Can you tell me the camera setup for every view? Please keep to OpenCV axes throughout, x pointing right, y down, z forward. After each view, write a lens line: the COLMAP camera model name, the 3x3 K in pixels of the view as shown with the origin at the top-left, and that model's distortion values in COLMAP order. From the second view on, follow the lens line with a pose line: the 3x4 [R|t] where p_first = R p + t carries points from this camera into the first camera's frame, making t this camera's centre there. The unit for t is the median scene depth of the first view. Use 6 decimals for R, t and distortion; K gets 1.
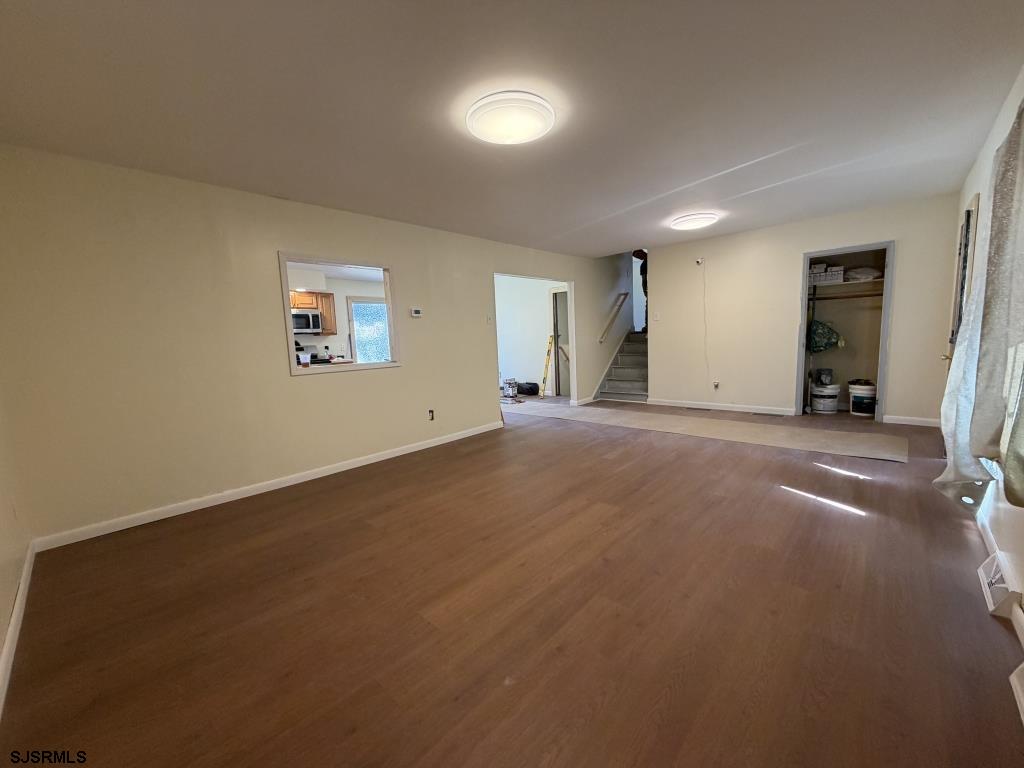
lens RADIAL K [[407.7, 0, 505.6], [0, 407.7, 385.3], [0, 0, 1]] dist [-0.000631, 0.000606]
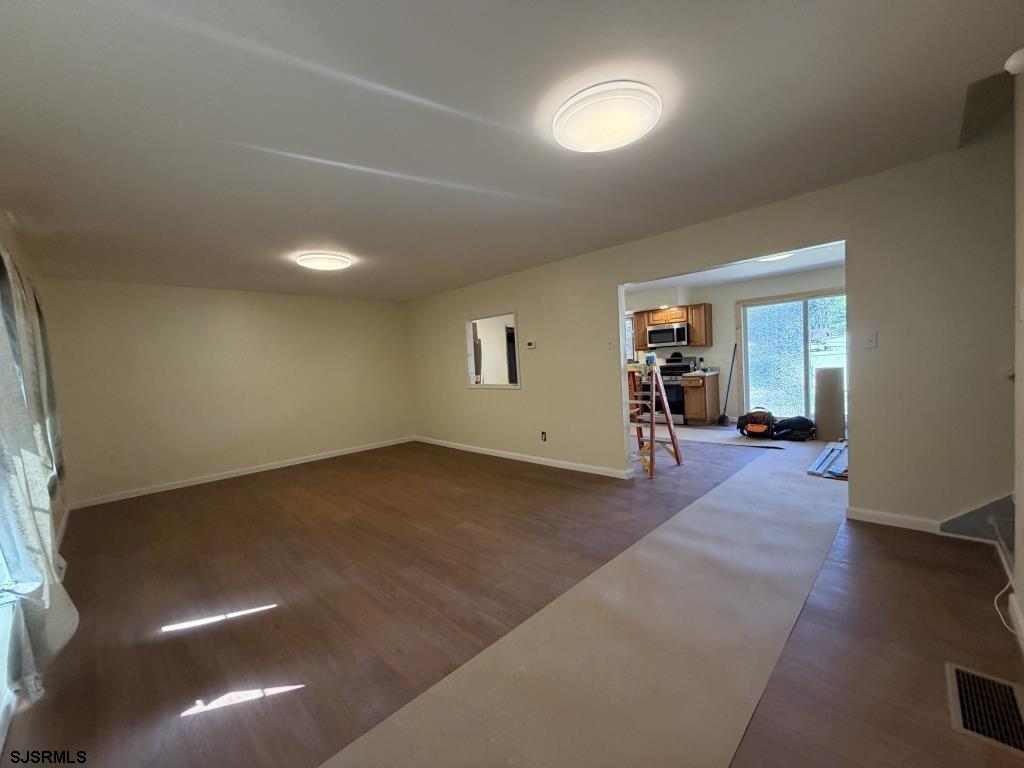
lens RADIAL K [[407.7, 0, 511.6], [0, 407.7, 388.0], [0, 0, 1]] dist [-0.000631, 0.000606]
pose [[-0.022654, 0.110020, -0.993671, 1.014152], [-0.059897, 0.991991, 0.111200, -0.195171], [0.997947, 0.062038, -0.015883, 1.047394]]
